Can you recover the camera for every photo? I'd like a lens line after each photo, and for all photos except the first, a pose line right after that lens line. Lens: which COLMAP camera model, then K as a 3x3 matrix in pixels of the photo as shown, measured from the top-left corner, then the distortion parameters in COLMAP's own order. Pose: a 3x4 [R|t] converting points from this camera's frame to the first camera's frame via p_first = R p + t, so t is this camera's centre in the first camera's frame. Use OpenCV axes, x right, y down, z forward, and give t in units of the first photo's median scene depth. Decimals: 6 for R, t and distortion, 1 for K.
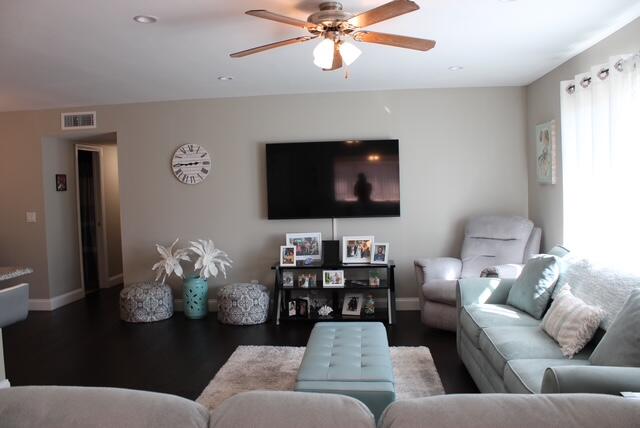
lens RADIAL K [[533.4, 0, 316.0], [0, 533.4, 214.2], [0, 0, 1]] dist [-0.165723, 0.153622]
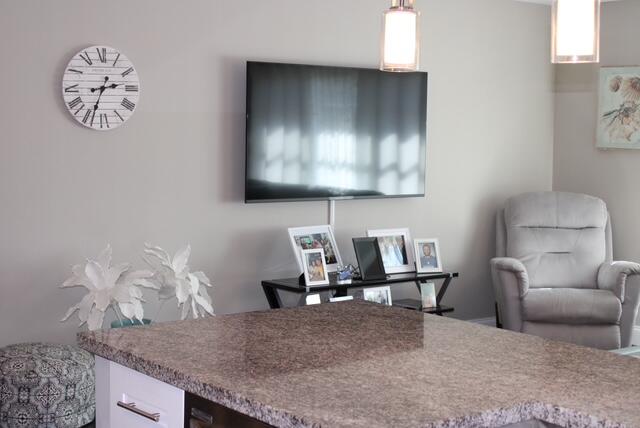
lens RADIAL K [[1065.0, 0, 320.0], [0, 1065.0, 214.0], [0, 0, 1]] dist [-0.006202, 0.118376]
pose [[0.736223, -0.016395, 0.676540, -0.748645], [0.004235, 0.999799, 0.019620, 0.000482], [-0.676726, -0.011579, 0.736144, 0.158154]]
